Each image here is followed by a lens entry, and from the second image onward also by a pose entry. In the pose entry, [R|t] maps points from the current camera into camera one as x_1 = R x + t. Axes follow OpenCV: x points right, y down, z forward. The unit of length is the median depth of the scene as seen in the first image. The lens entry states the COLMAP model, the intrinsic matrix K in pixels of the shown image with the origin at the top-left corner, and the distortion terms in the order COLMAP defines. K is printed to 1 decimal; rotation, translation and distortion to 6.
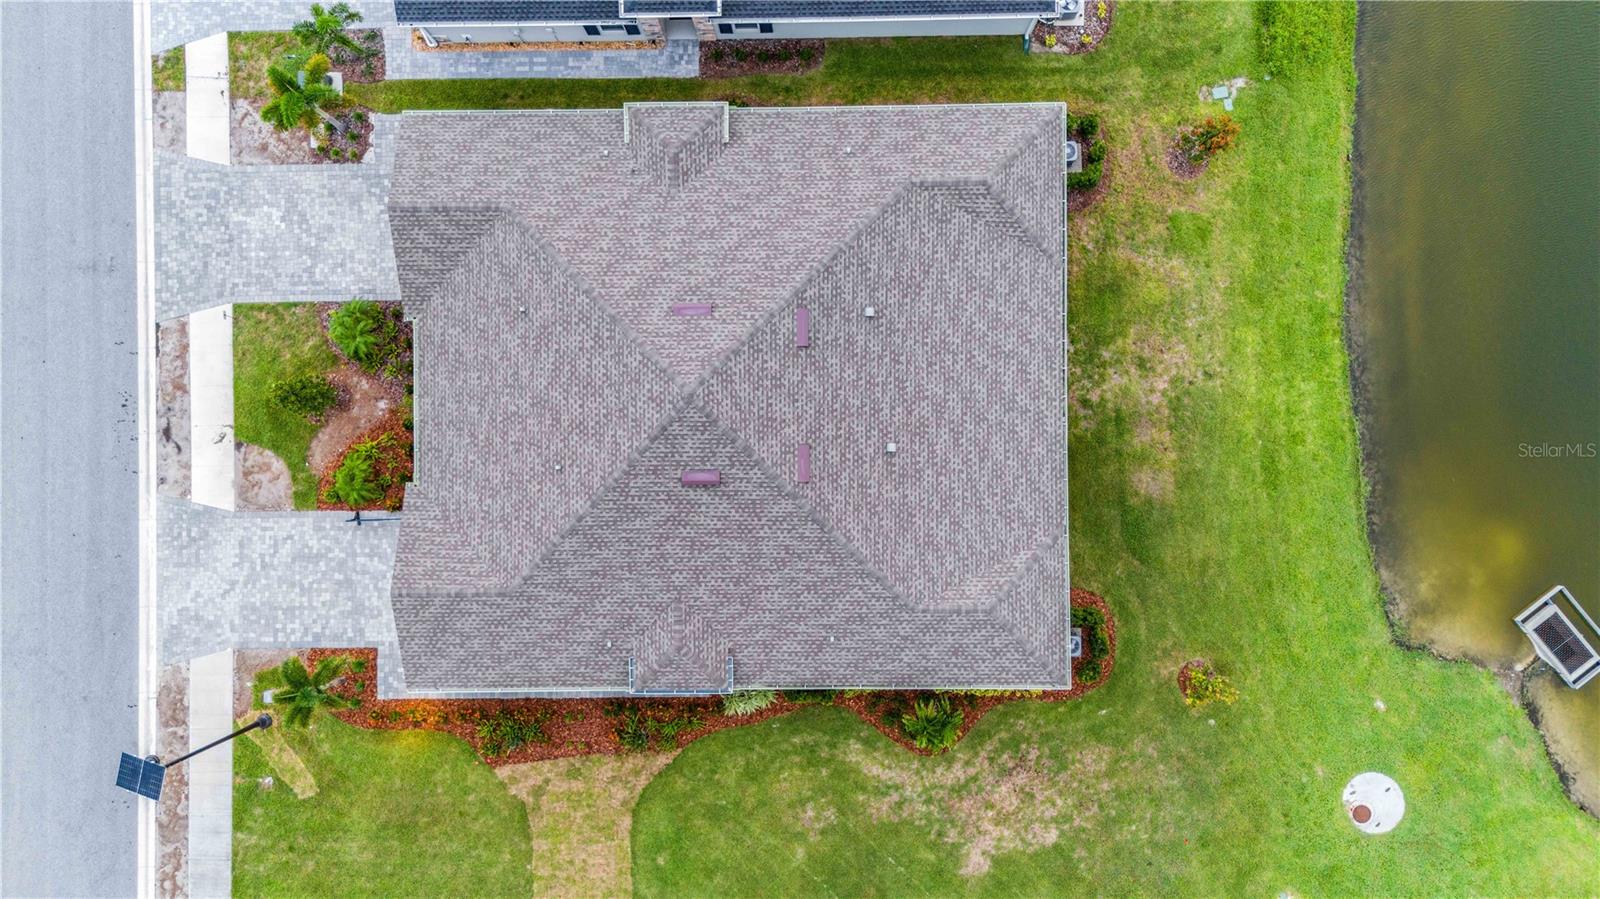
lens RADIAL K [[1181.1, 0, 808.0], [0, 1181.1, 446.7], [0, 0, 1]] dist [0.059933, -0.029882]
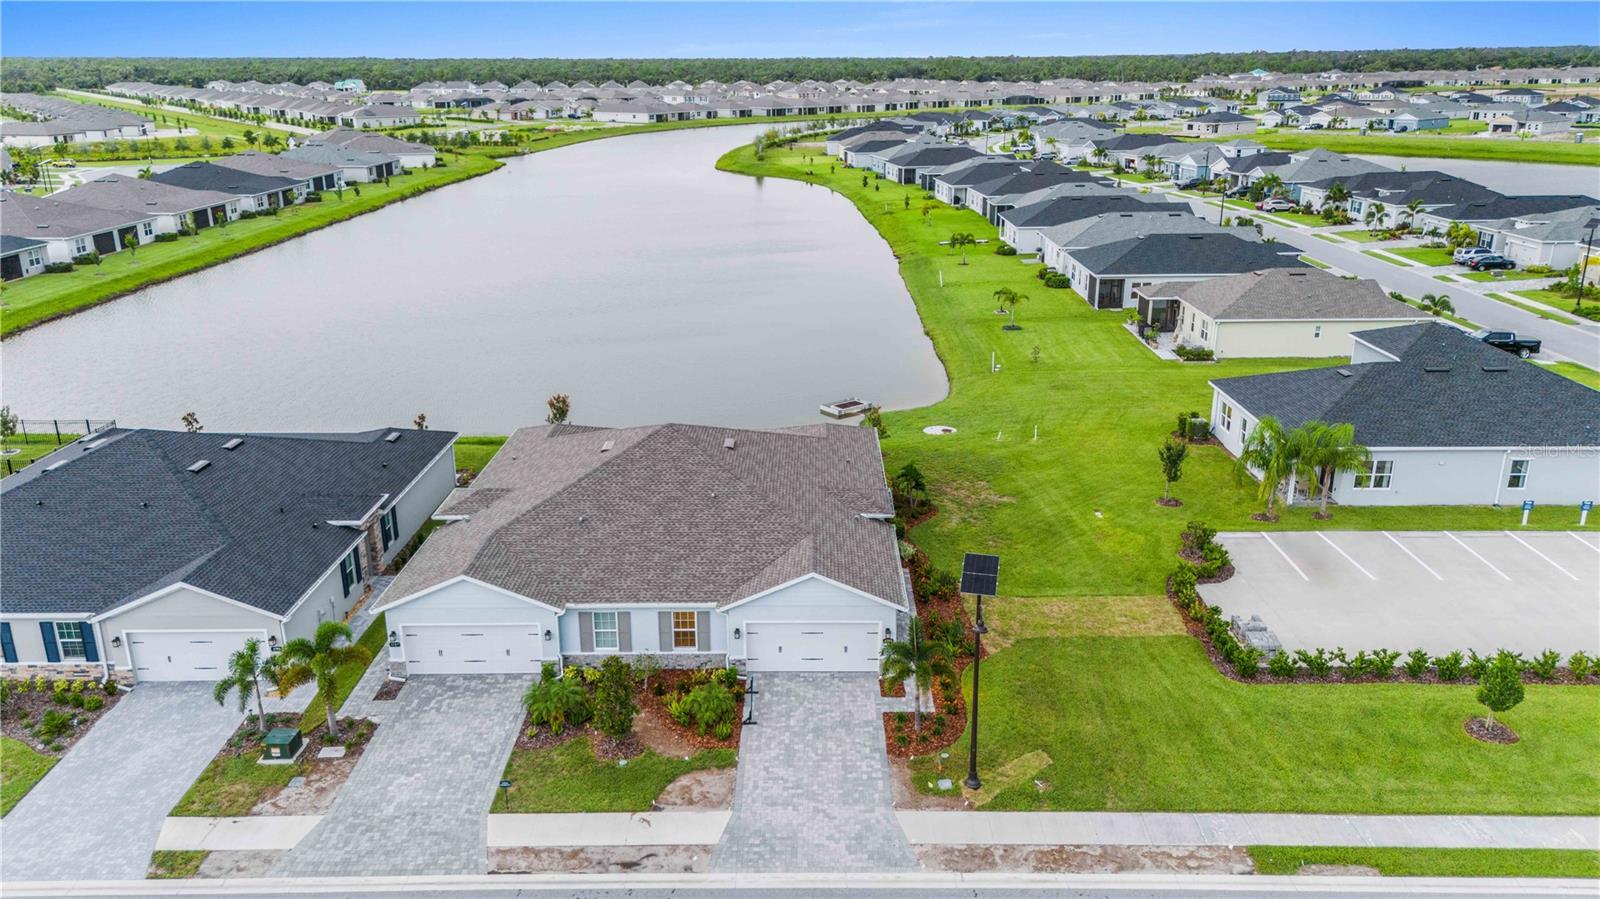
lens RADIAL K [[1181.1, 0, 800.9], [0, 1181.1, 442.5], [0, 0, 1]] dist [0.059933, -0.029882]
pose [[0.017283, -0.286131, 0.958035, -1.217678], [0.999850, 0.005666, -0.016345, 0.115062], [-0.000752, 0.958174, 0.286186, 0.505303]]
